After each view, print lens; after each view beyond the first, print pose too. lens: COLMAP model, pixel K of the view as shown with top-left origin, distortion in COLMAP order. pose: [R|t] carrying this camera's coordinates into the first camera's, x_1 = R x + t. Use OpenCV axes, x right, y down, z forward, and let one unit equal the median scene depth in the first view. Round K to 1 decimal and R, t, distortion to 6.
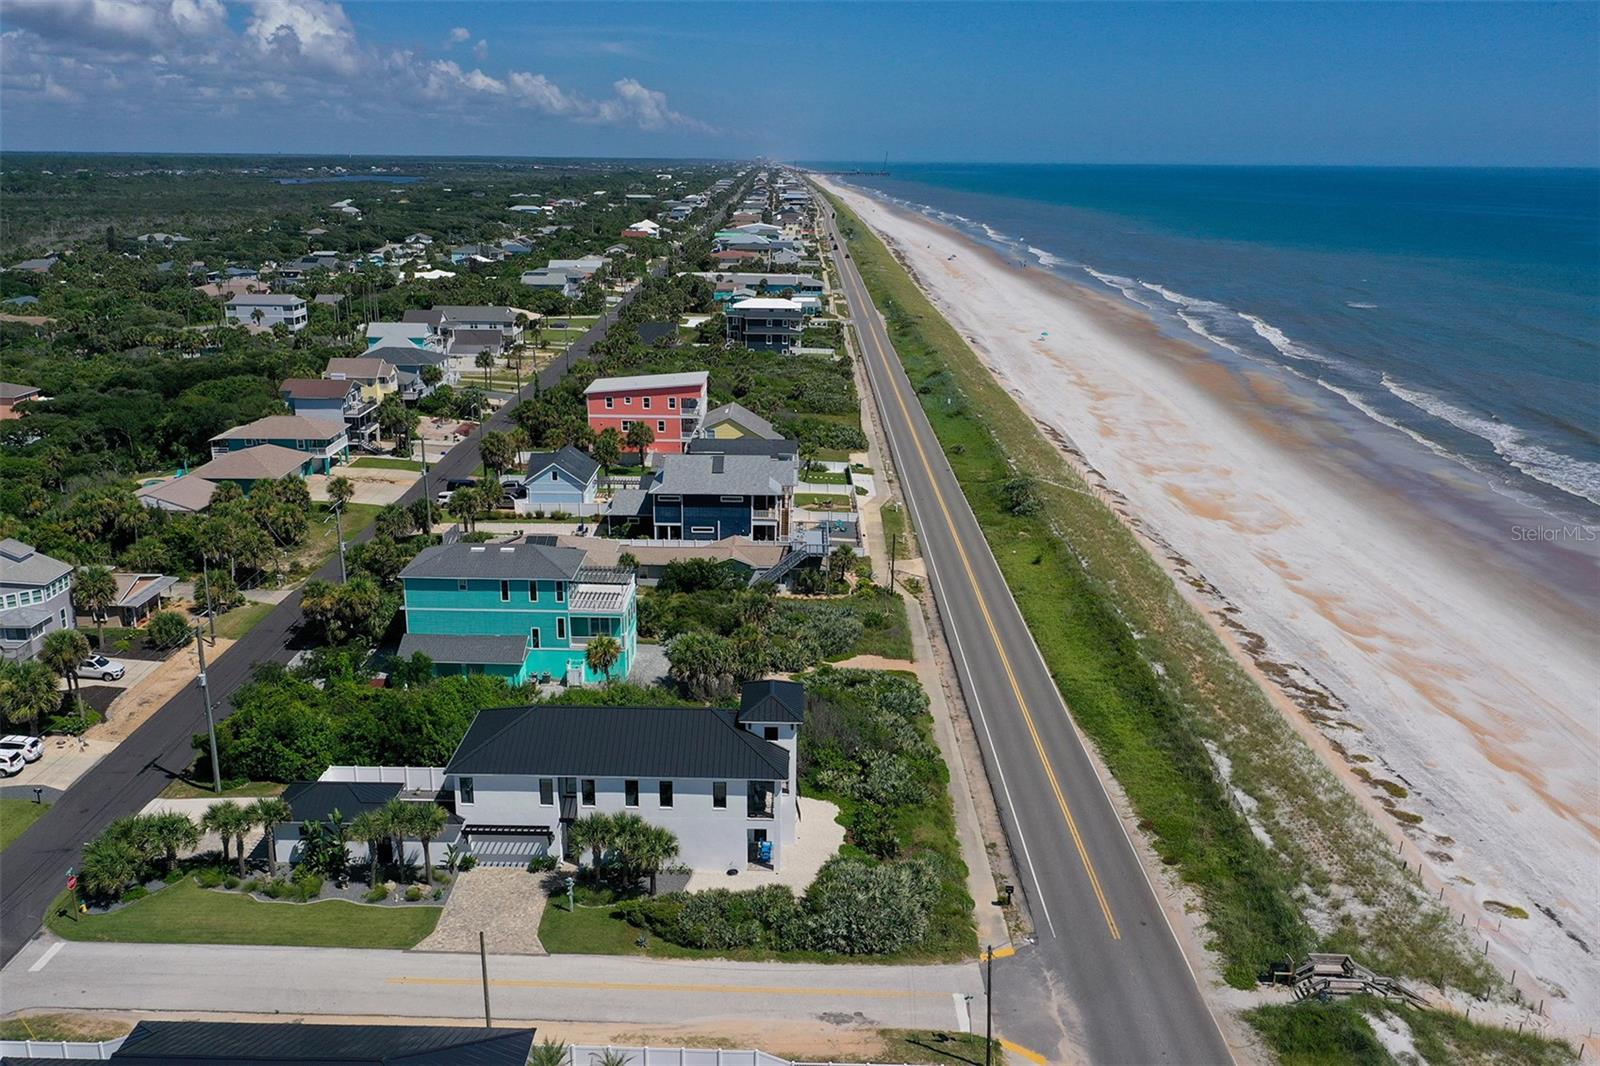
lens RADIAL K [[1344.0, 0, 800.0], [0, 1344.0, 533.0], [0, 0, 1]] dist [-0.004536, -0.004431]
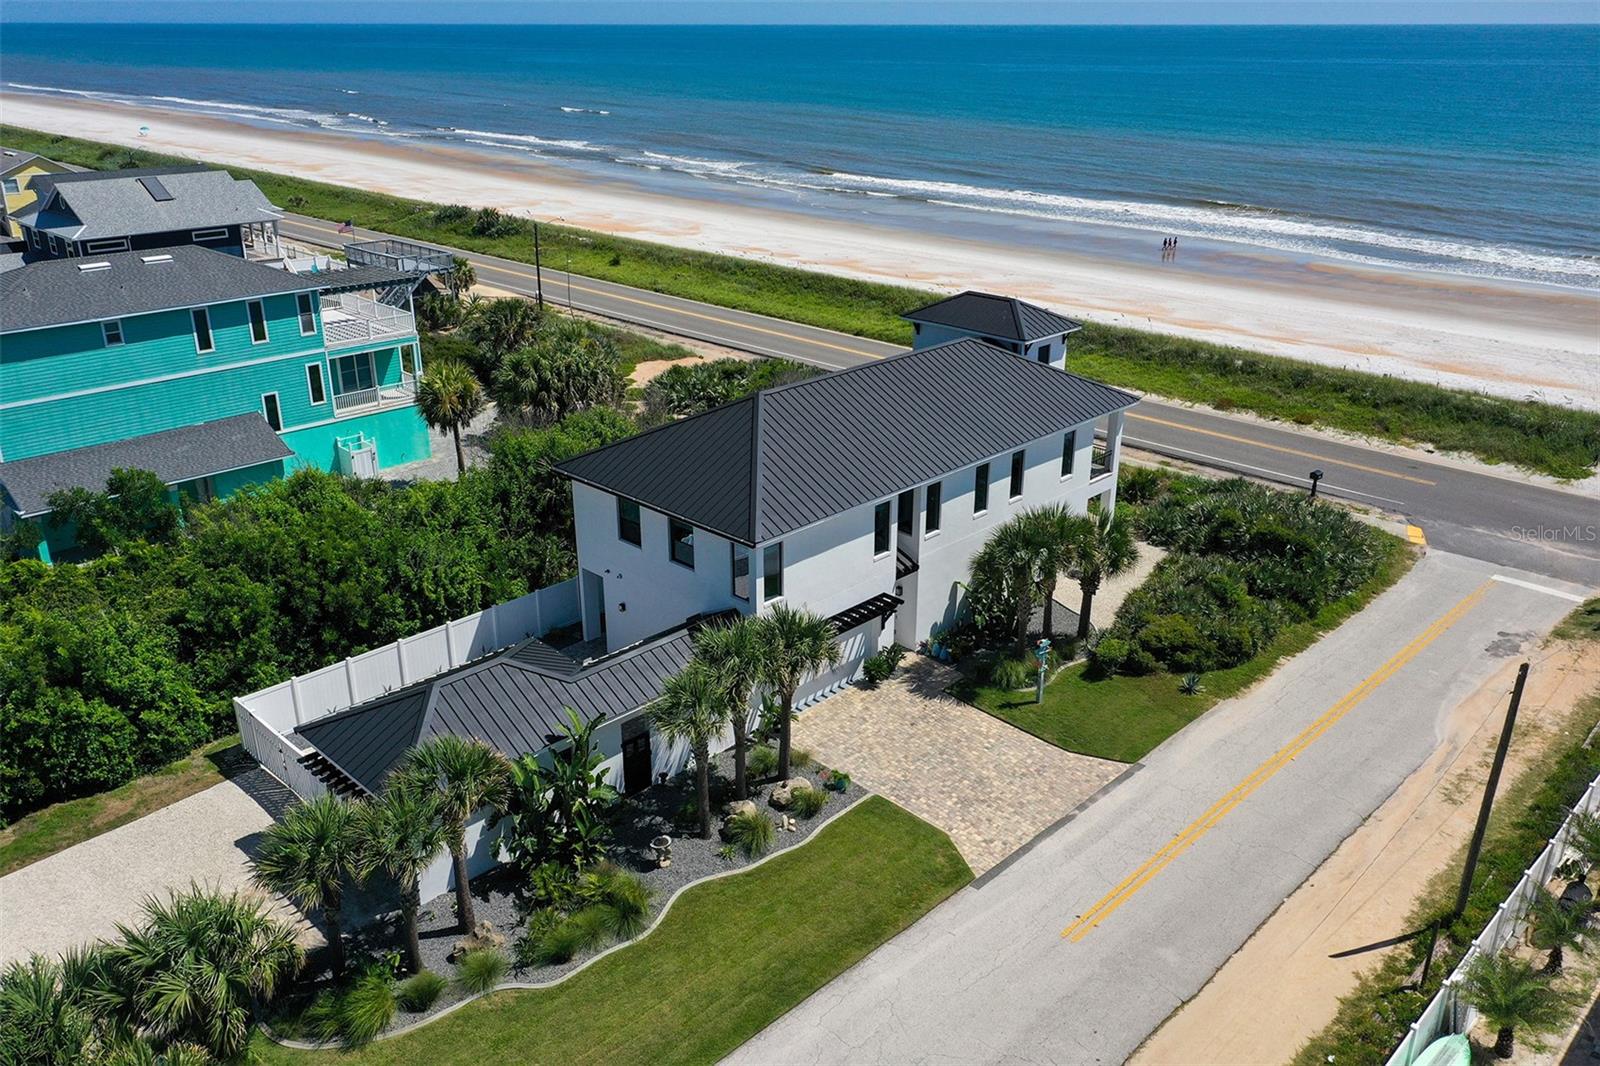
lens RADIAL K [[1251.0, 0, 800.0], [0, 1251.0, 533.0], [0, 0, 1]] dist [0.020110, -0.010733]
pose [[0.694895, -0.283121, 0.661033, -0.532522], [0.203160, 0.959080, 0.197208, 0.091954], [-0.689817, -0.002744, 0.723978, 0.669146]]
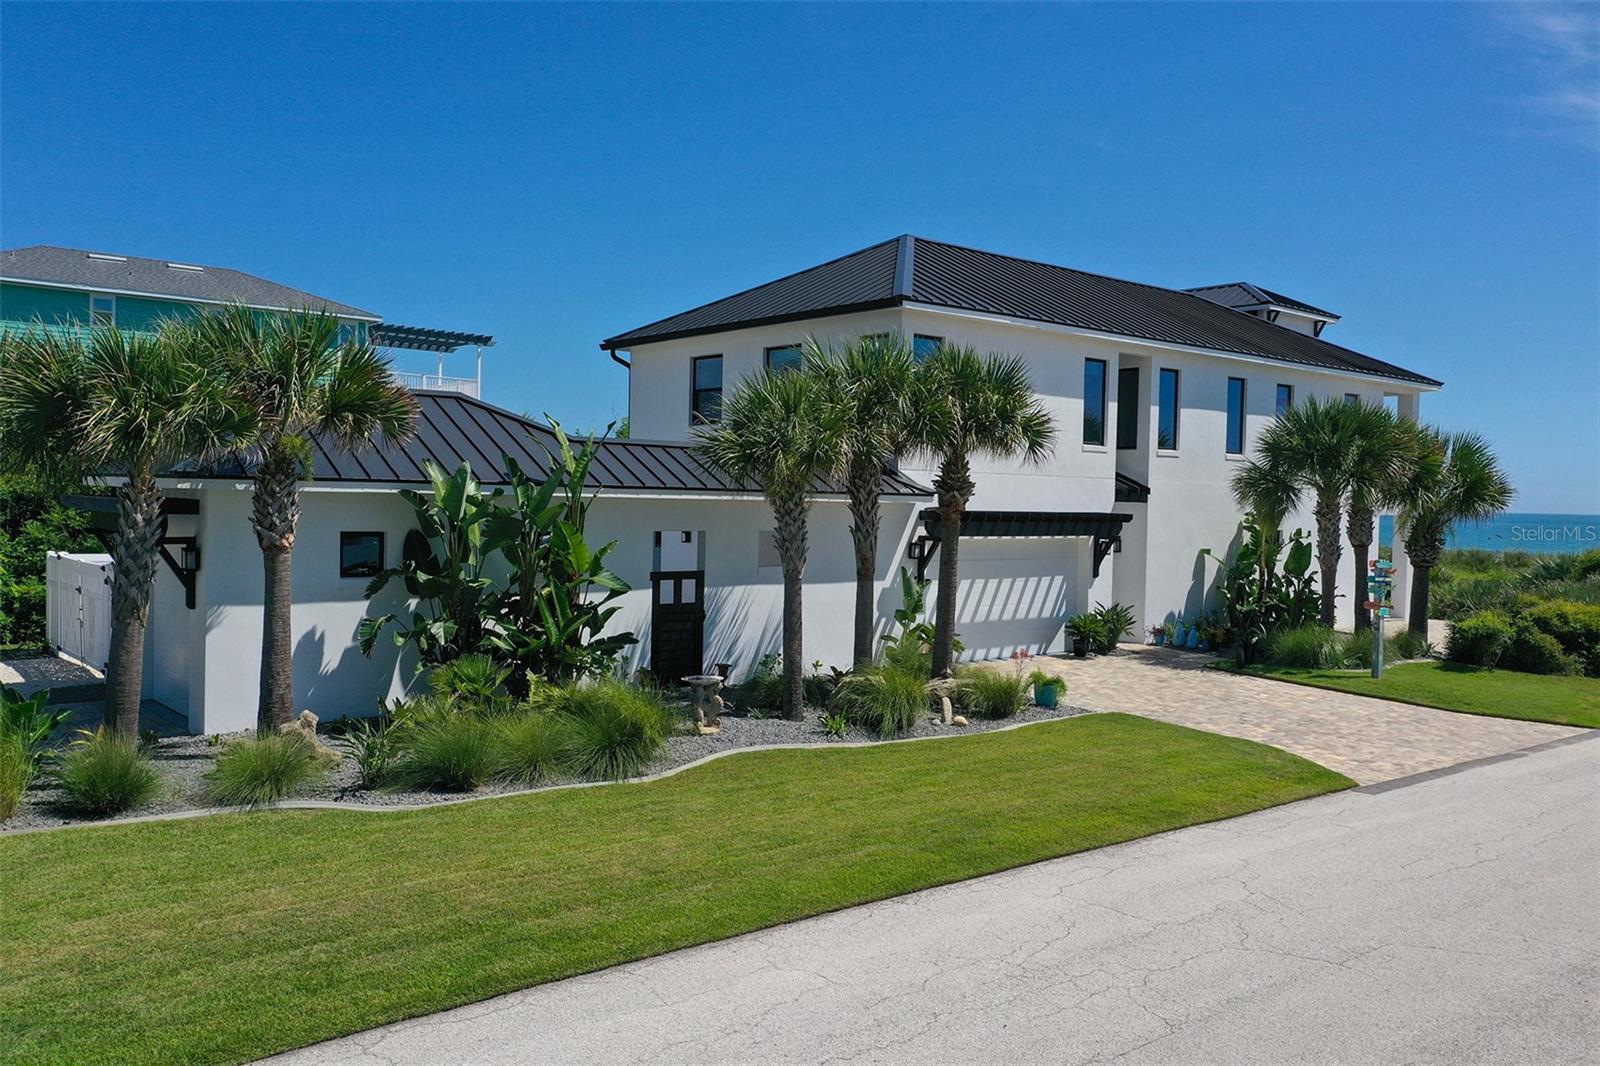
lens RADIAL K [[1251.0, 0, 800.0], [0, 1251.0, 533.0], [0, 0, 1]] dist [0.020110, -0.010733]
pose [[0.764885, -0.014110, 0.644013, -0.446703], [0.162411, 0.971686, -0.171605, 0.265841], [-0.623357, 0.235853, 0.745520, 0.819536]]
